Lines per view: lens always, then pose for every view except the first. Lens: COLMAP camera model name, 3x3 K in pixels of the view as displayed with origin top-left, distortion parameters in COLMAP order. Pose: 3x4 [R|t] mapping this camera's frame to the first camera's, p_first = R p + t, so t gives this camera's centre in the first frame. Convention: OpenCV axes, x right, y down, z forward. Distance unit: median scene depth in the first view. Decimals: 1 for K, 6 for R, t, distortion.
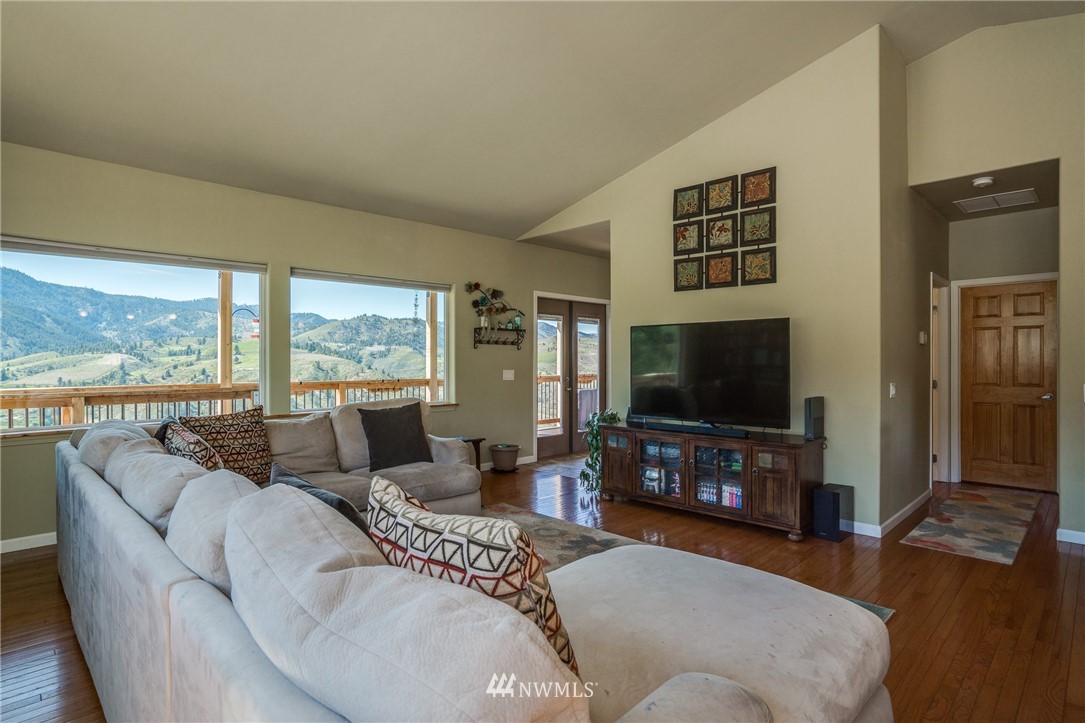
lens RADIAL K [[551.1, 0, 534.6], [0, 551.1, 365.3], [0, 0, 1]] dist [-0.026162, 0.009174]
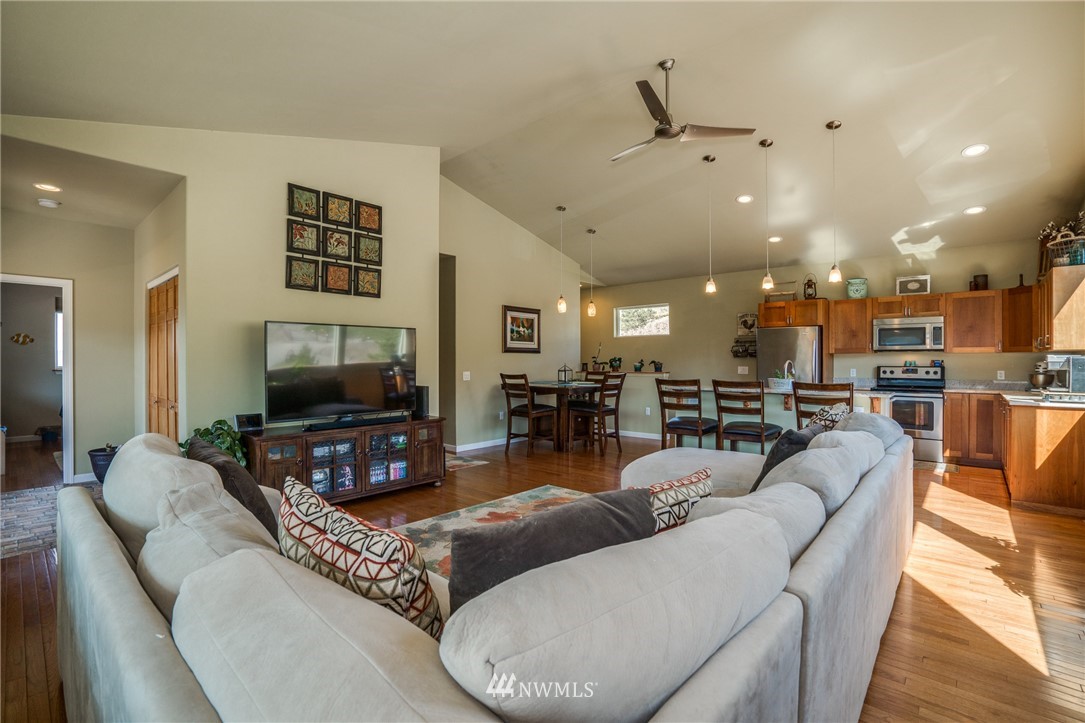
lens RADIAL K [[503.1, 0, 534.3], [0, 503.1, 363.6], [0, 0, 1]] dist [-0.018379, 0.000993]
pose [[-0.038098, -0.008446, 0.999238, -0.691561], [0.006116, 0.999944, 0.008685, -0.007940], [-0.999255, 0.006443, -0.038044, 0.653945]]
